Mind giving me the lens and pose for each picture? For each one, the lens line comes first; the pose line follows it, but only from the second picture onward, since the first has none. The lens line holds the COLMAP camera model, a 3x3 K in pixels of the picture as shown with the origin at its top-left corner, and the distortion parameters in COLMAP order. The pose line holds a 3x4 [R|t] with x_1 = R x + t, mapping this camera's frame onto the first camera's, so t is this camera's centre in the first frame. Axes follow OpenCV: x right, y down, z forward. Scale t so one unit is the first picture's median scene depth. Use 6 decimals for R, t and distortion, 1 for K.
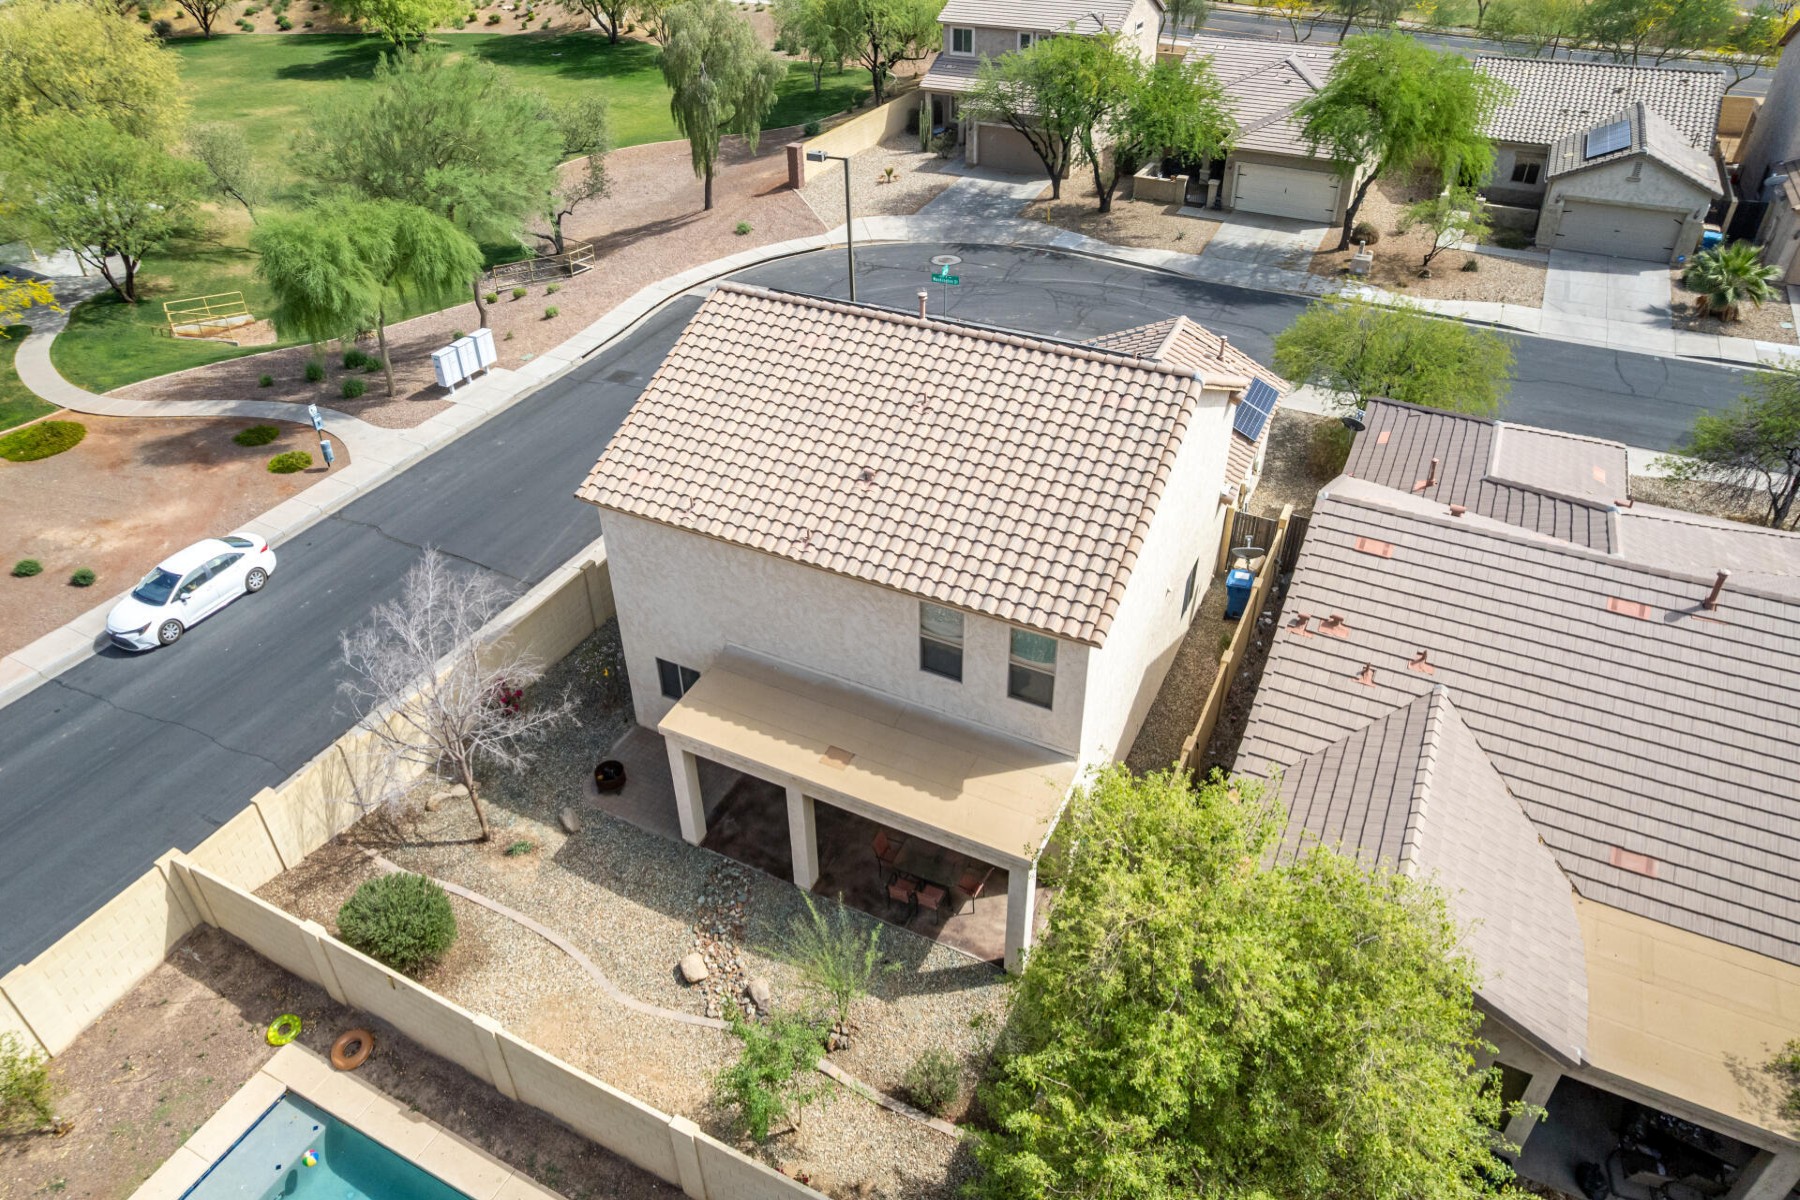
lens RADIAL K [[1153.7, 0, 901.1], [0, 1153.7, 584.5], [0, 0, 1]] dist [-0.081434, 0.077168]
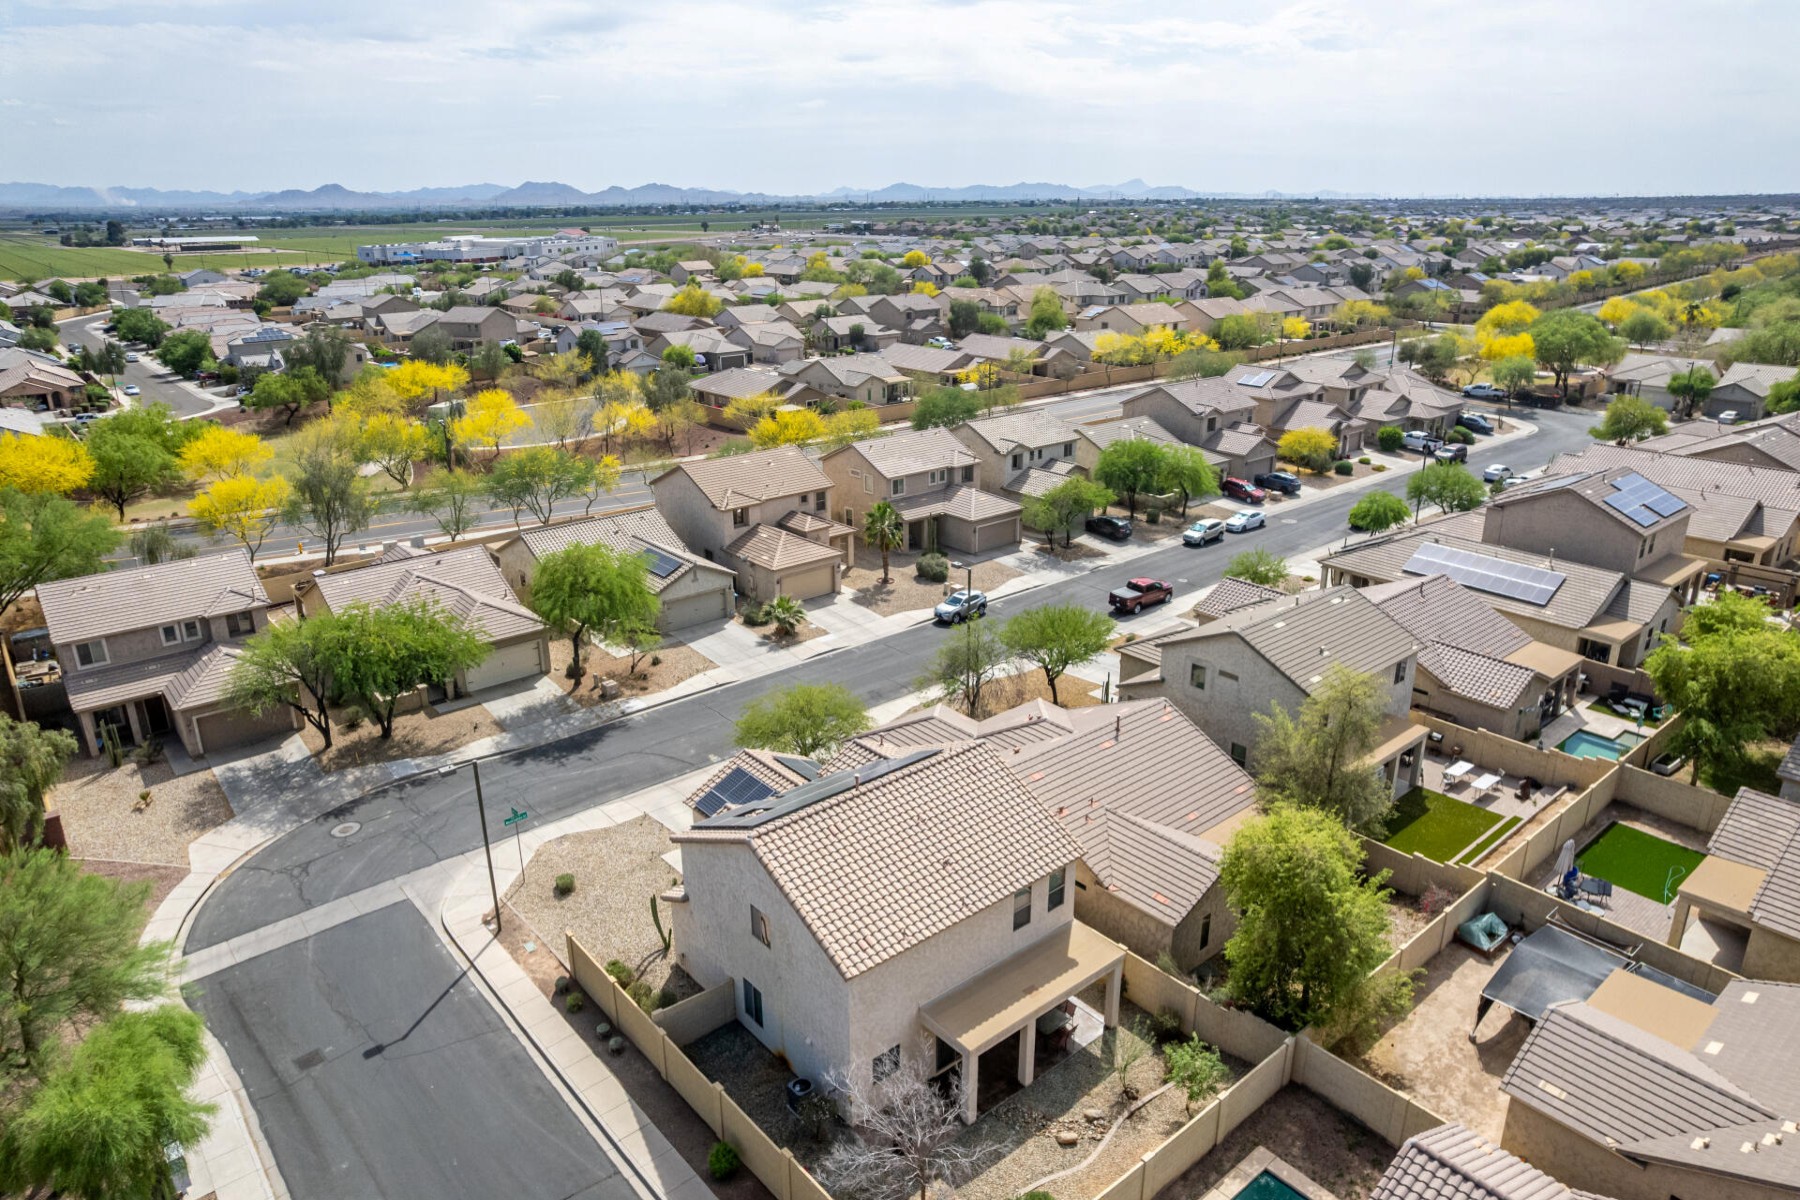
lens RADIAL K [[1153.7, 0, 901.1], [0, 1153.7, 584.5], [0, 0, 1]] dist [-0.081434, 0.077168]
pose [[0.398485, -0.288181, 0.870725, -0.774987], [0.540926, 0.840512, 0.030628, -0.285134], [-0.740681, 0.458793, 0.490816, -0.024347]]
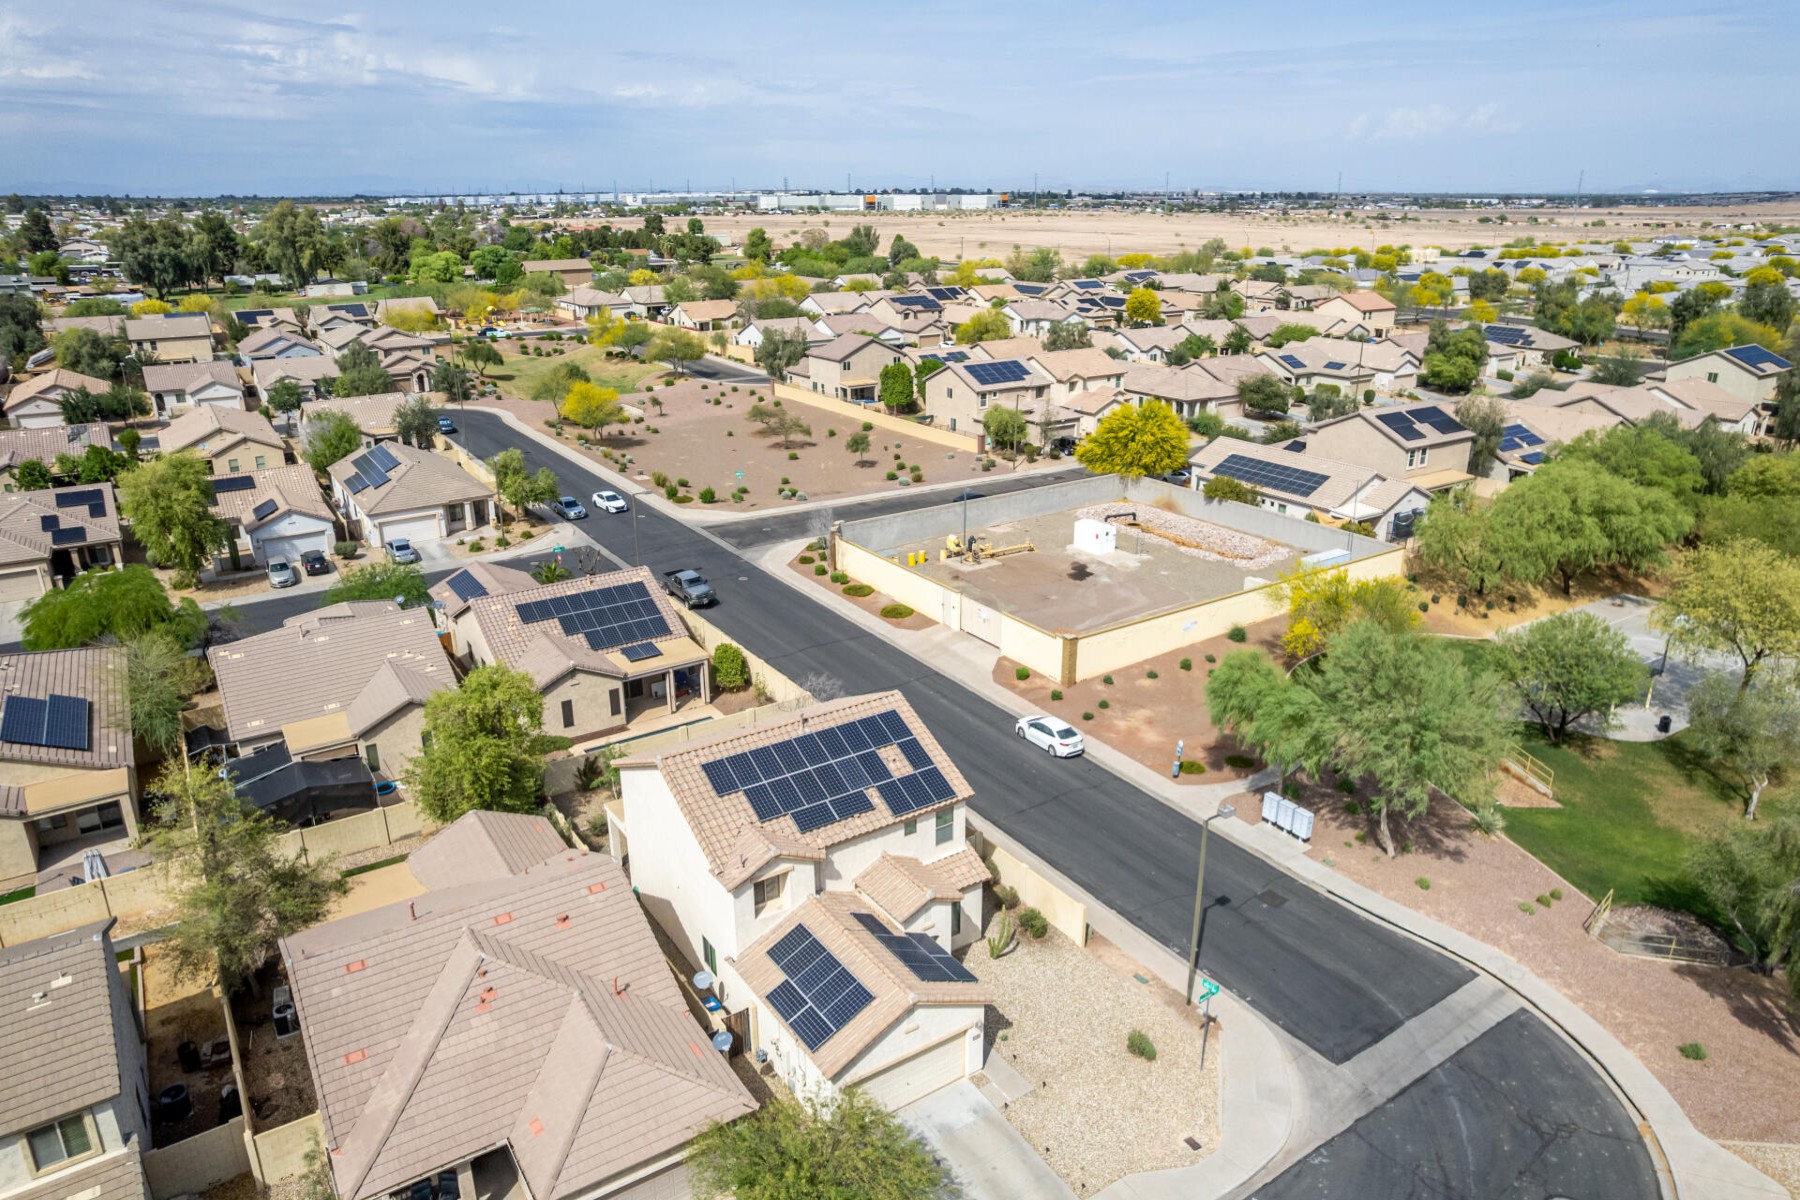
lens RADIAL K [[1165.6, 0, 906.8], [0, 1165.6, 602.0], [0, 0, 1]] dist [-0.076679, 0.068525]
pose [[-0.494402, 0.302953, -0.814731, 0.860504], [-0.497065, 0.670389, 0.550913, -0.887960], [0.713087, 0.677346, -0.180855, 0.760269]]
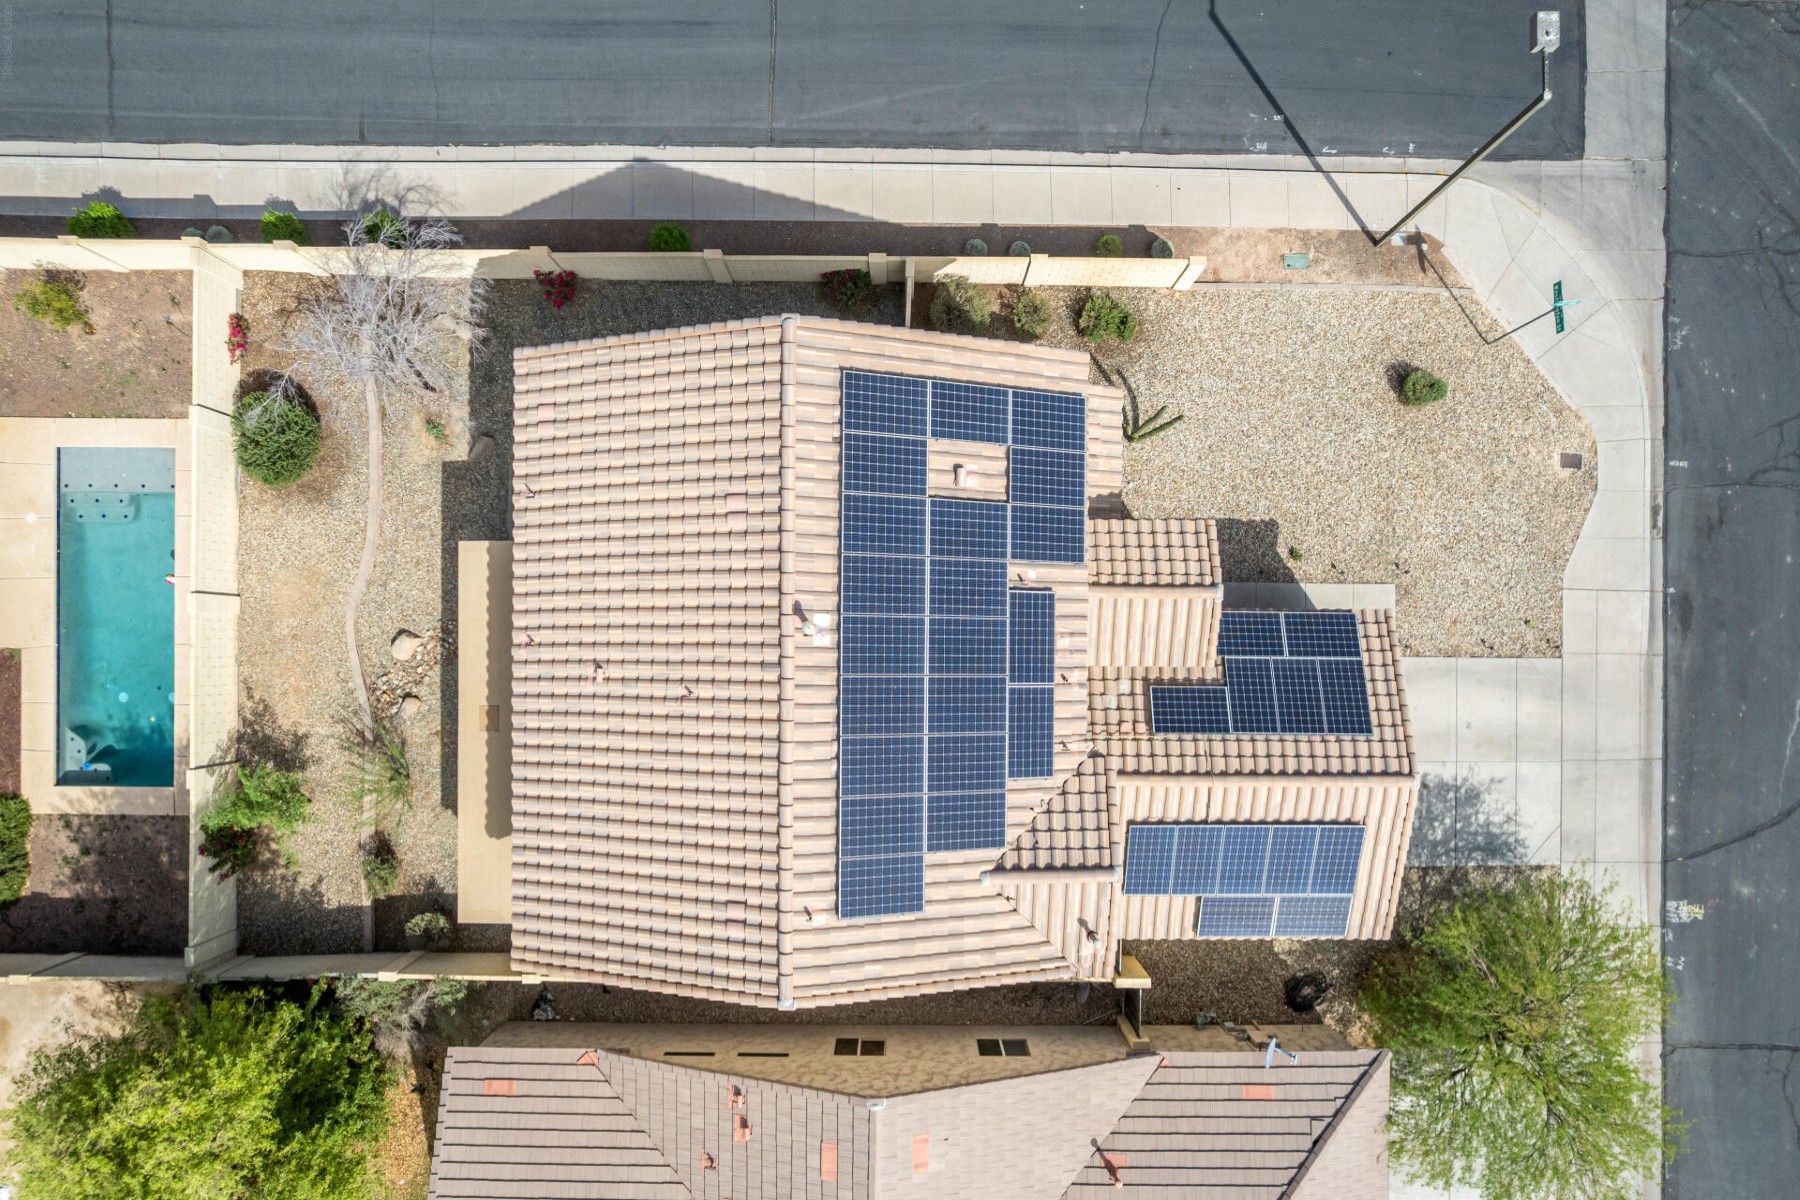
lens RADIAL K [[1196.7, 0, 893.0], [0, 1196.7, 603.4], [0, 0, 1]] dist [-0.072869, 0.059739]
pose [[0.442442, 0.896791, 0.003419, 0.028390], [-0.527578, 0.257200, 0.809636, -0.522207], [0.725194, -0.360021, 0.586923, 0.326196]]
